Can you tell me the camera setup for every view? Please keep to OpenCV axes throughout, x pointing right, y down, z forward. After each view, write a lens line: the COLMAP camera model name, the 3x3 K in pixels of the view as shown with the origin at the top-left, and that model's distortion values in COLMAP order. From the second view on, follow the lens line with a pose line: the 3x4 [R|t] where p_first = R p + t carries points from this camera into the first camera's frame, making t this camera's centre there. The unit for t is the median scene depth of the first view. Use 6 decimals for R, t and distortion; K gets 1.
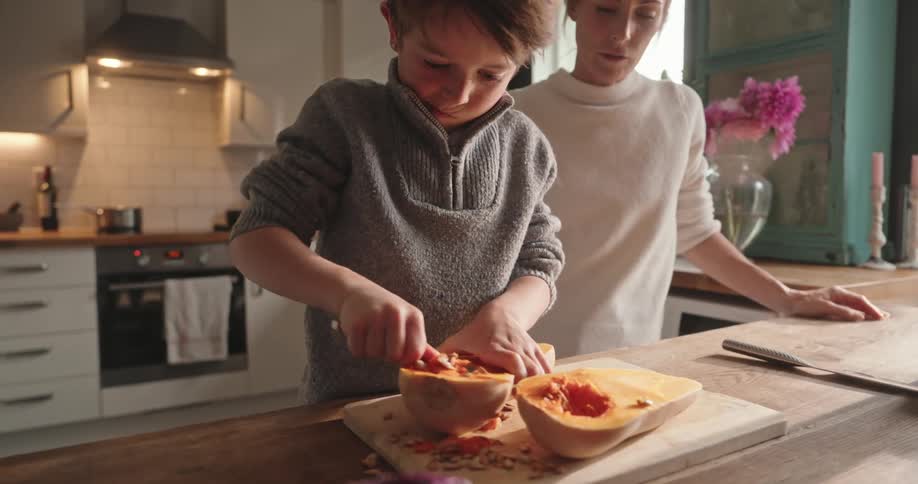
lens RADIAL K [[648.8, 0, 467.2], [0, 648.8, 237.7], [0, 0, 1]] dist [-0.021444, 0.016402]
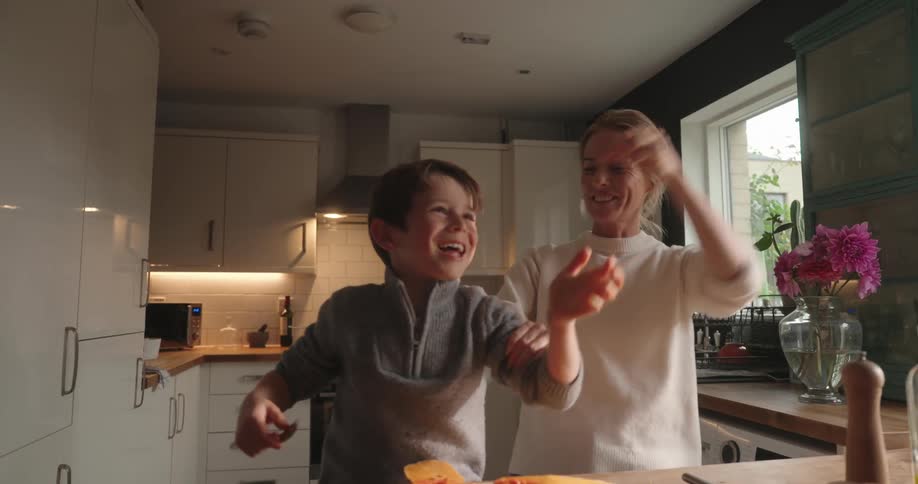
lens RADIAL K [[648.8, 0, 461.9], [0, 648.8, 237.4], [0, 0, 1]] dist [-0.021444, 0.016402]
pose [[0.938071, -0.039555, -0.344178, 0.145913], [-0.018133, 0.986493, -0.162795, -0.024464], [0.345968, 0.158954, 0.924684, -0.110625]]
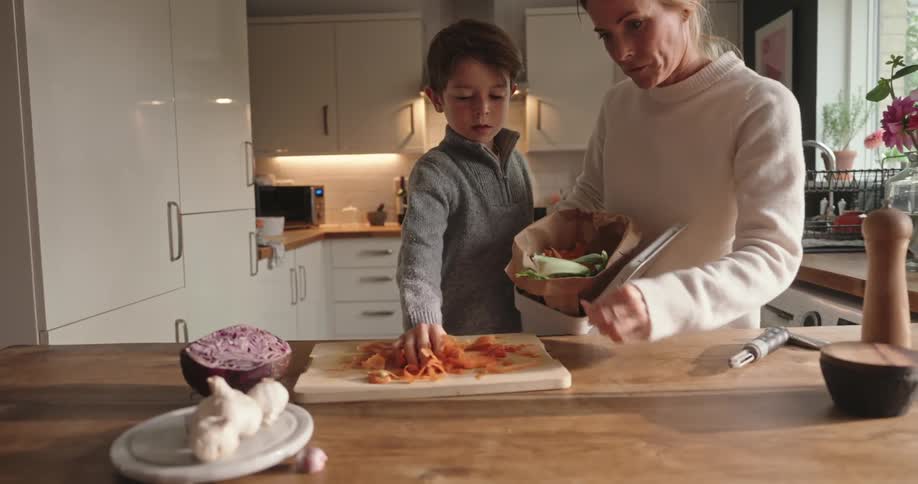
lens RADIAL K [[648.8, 0, 460.2], [0, 648.8, 243.4], [0, 0, 1]] dist [-0.021444, 0.016402]
pose [[0.834058, 0.021024, -0.551276, 0.221752], [-0.007284, 0.999606, 0.027101, -0.010294], [0.551629, -0.018588, 0.833882, -0.065605]]
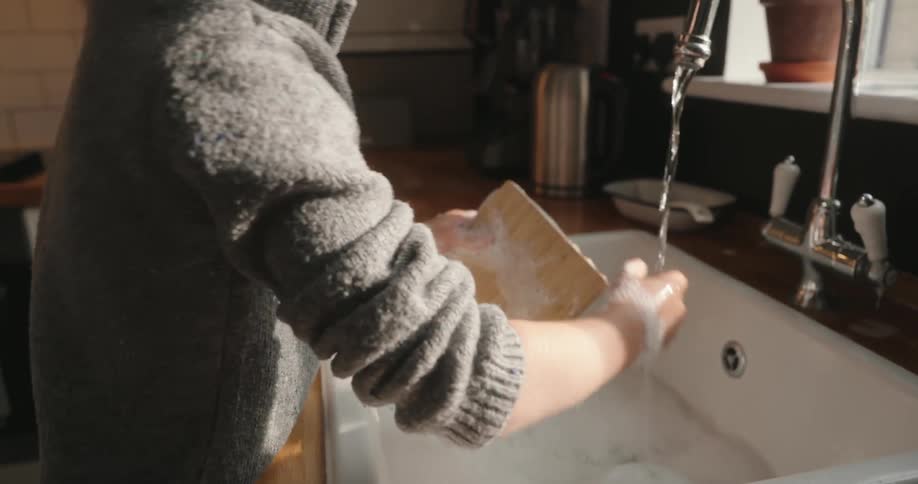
lens RADIAL K [[648.8, 0, 458.6], [0, 648.8, 241.4], [0, 0, 1]] dist [-0.021444, 0.016402]
pose [[0.950106, 0.075623, -0.302622, 0.094937], [-0.006996, 0.975089, 0.221705, -0.079732], [0.311850, -0.208526, 0.926966, 0.771366]]
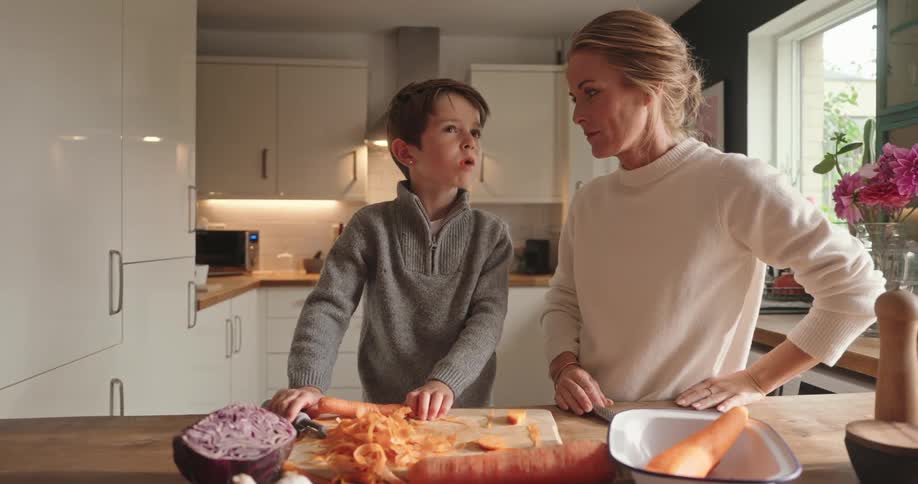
lens RADIAL K [[648.8, 0, 461.2], [0, 648.8, 238.6], [0, 0, 1]] dist [-0.021444, 0.016402]
pose [[0.897004, 0.002631, -0.442015, 0.171122], [-0.027995, 0.998313, -0.050869, -0.022465], [0.441135, 0.058004, 0.895564, -0.079011]]
